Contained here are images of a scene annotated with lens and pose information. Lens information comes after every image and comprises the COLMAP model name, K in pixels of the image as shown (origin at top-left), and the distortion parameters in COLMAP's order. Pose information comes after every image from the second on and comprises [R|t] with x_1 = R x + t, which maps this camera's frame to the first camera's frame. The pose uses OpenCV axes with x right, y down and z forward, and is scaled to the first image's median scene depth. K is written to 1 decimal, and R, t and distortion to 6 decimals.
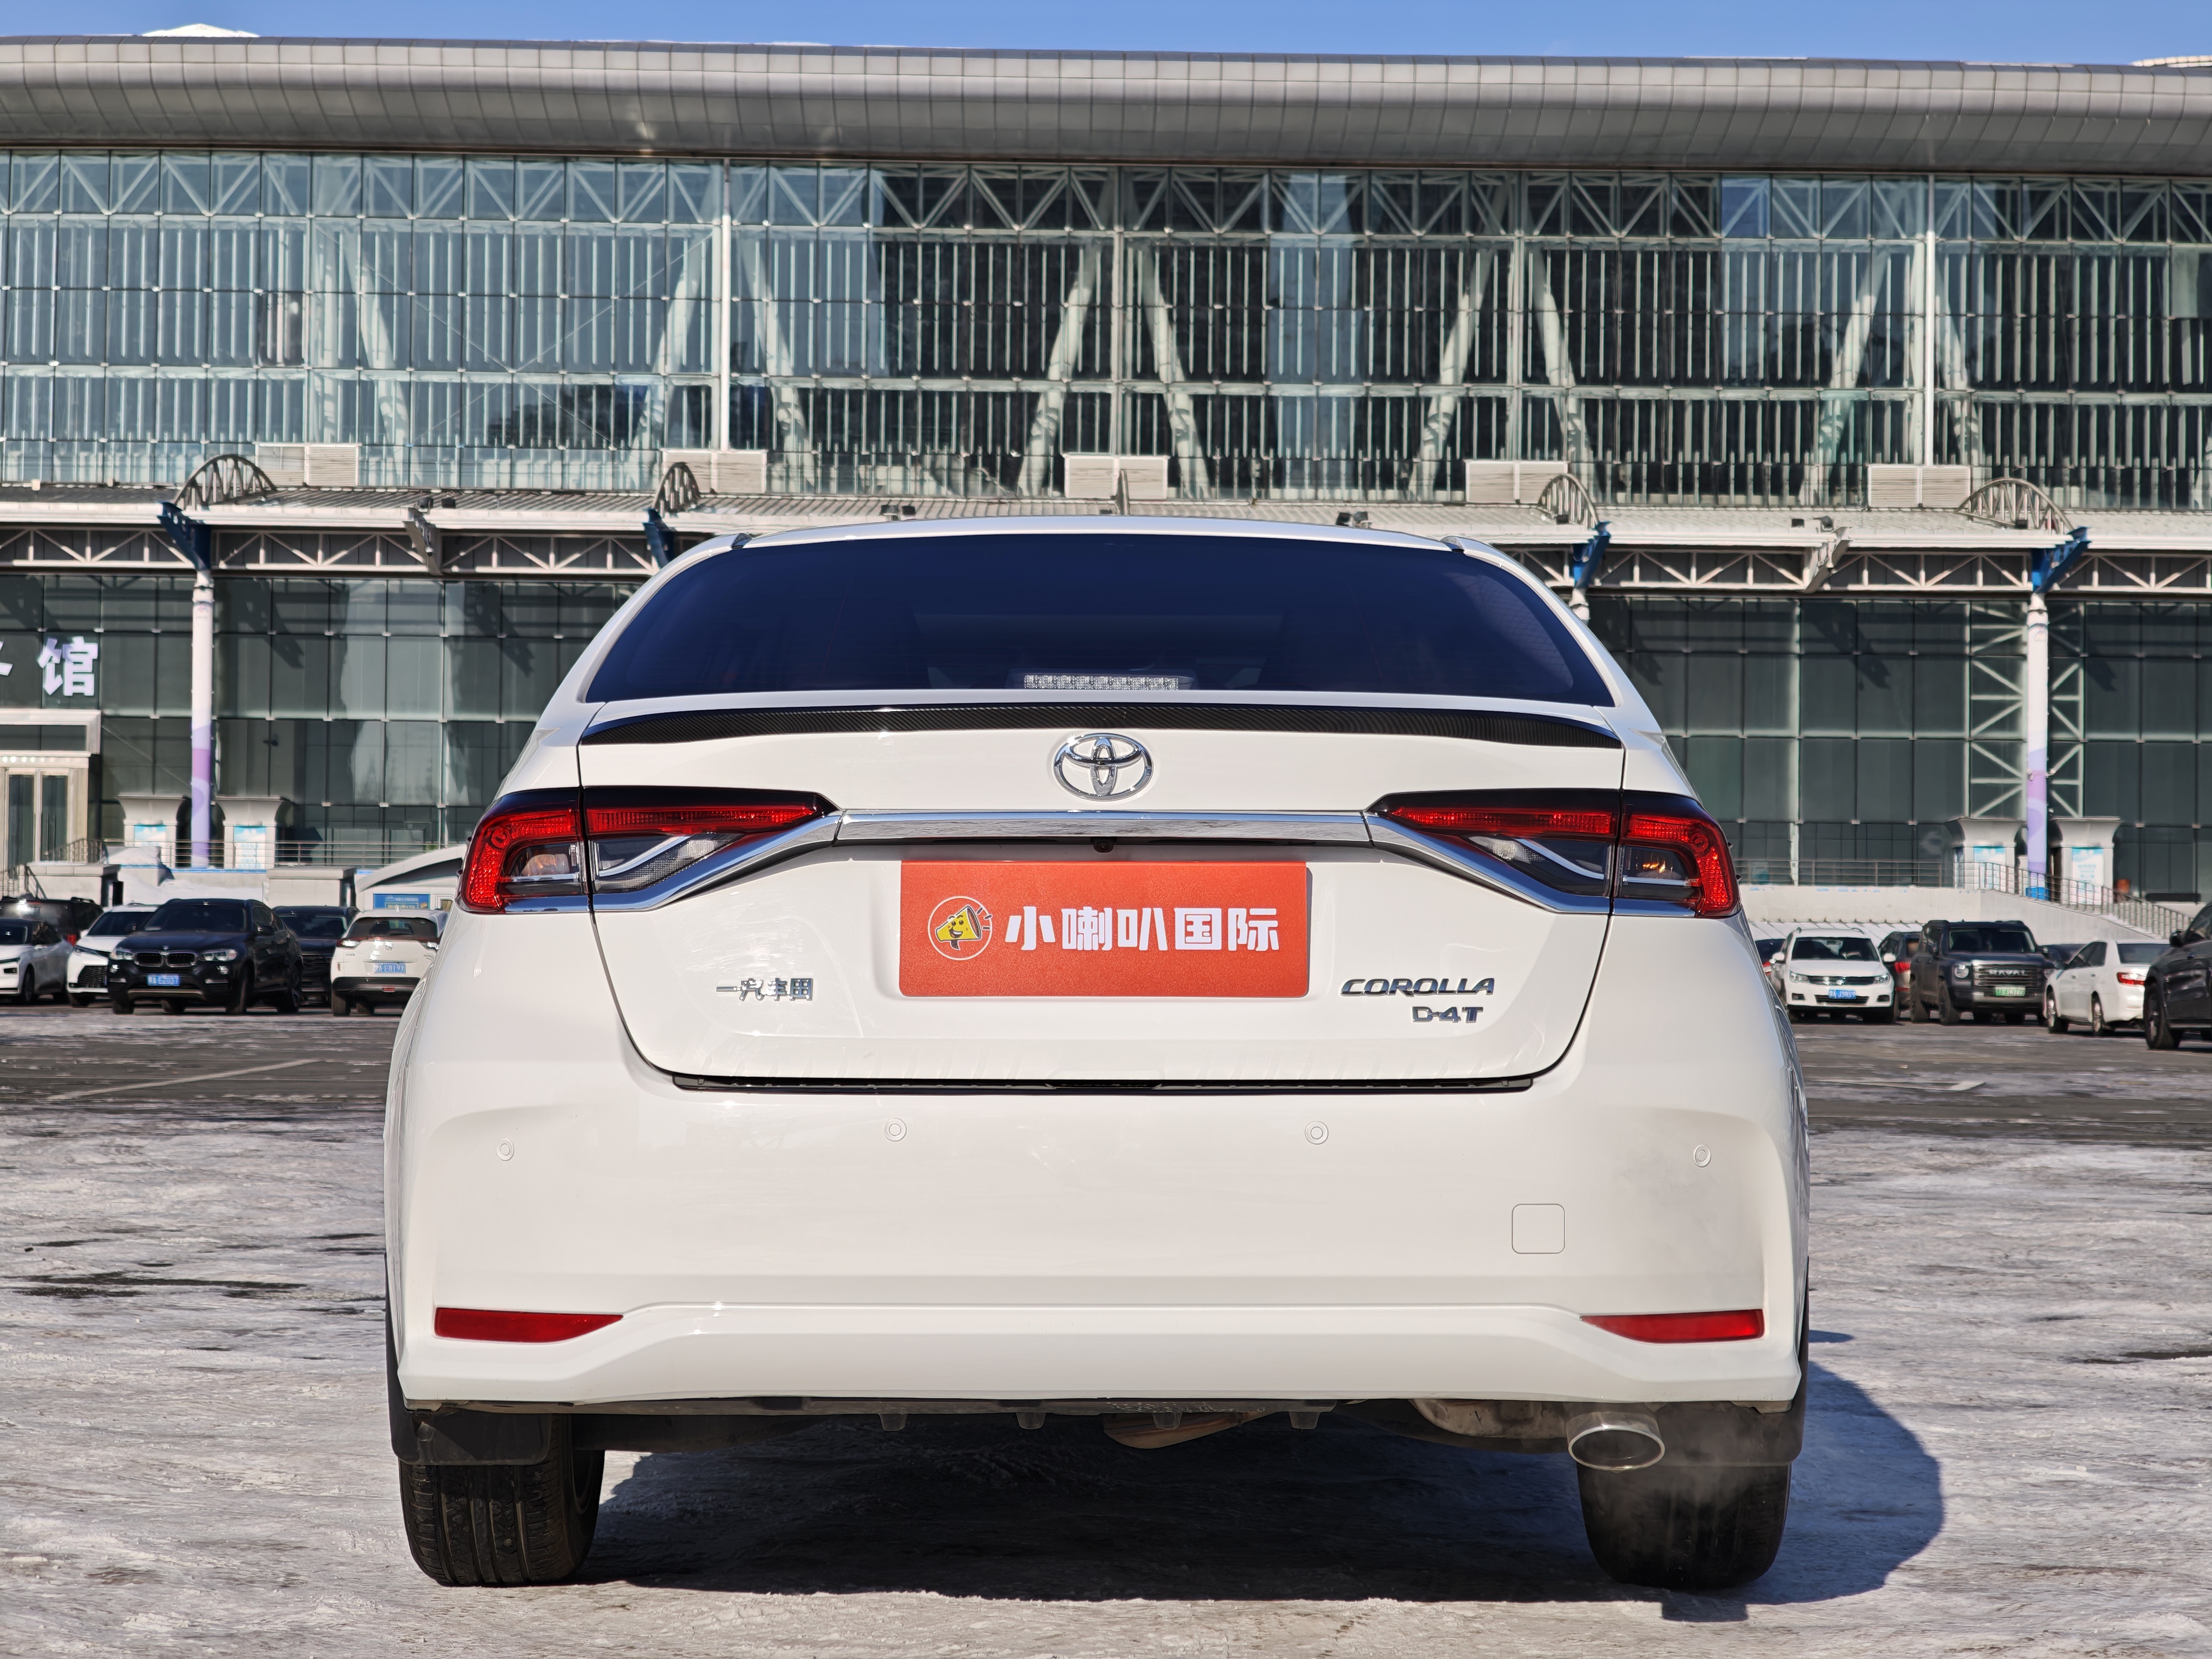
lens RADIAL K [[4687.4, 0, 1106.0], [0, 4687.4, 829.5], [0, 0, 1]] dist [-0.372843, 7.008708]
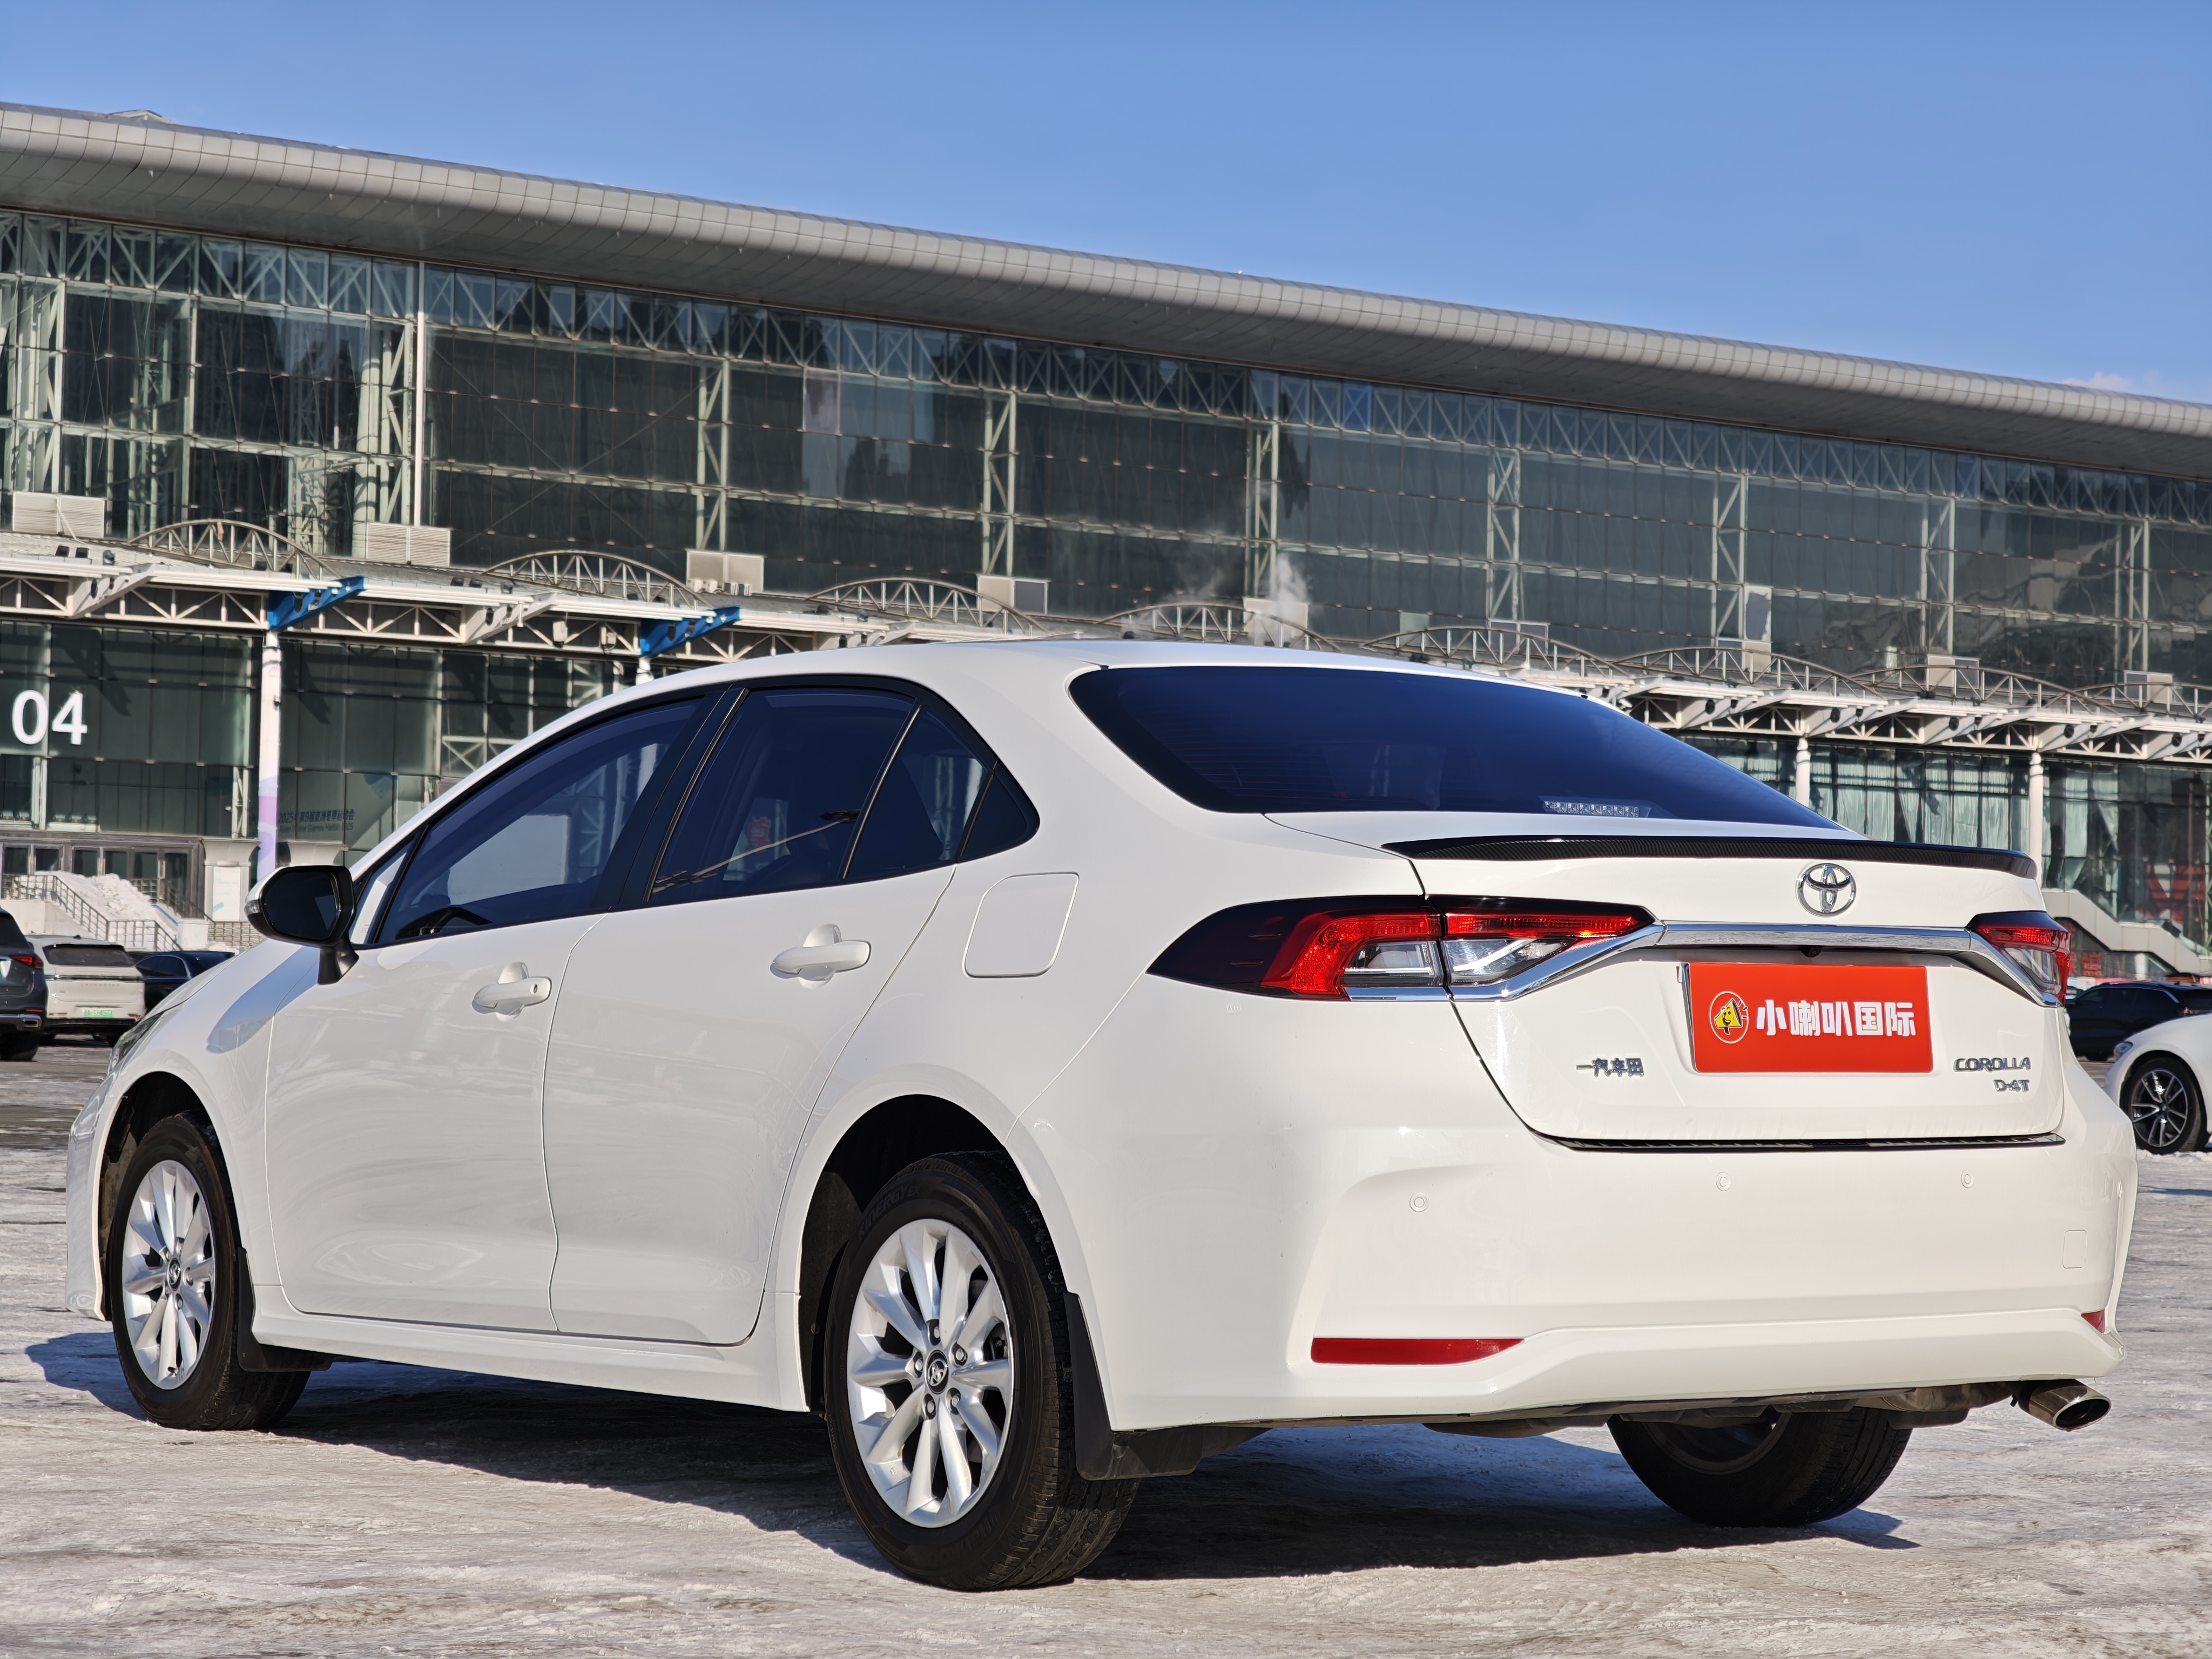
lens RADIAL K [[4541.5, 0, 1106.0], [0, 4541.5, 829.5], [0, 0, 1]] dist [-0.437980, 3.623578]
pose [[0.836230, 0.029439, 0.547589, -0.809299], [-0.030934, 0.999500, -0.006494, -0.015443], [-0.547506, -0.011509, 0.836722, 0.094100]]
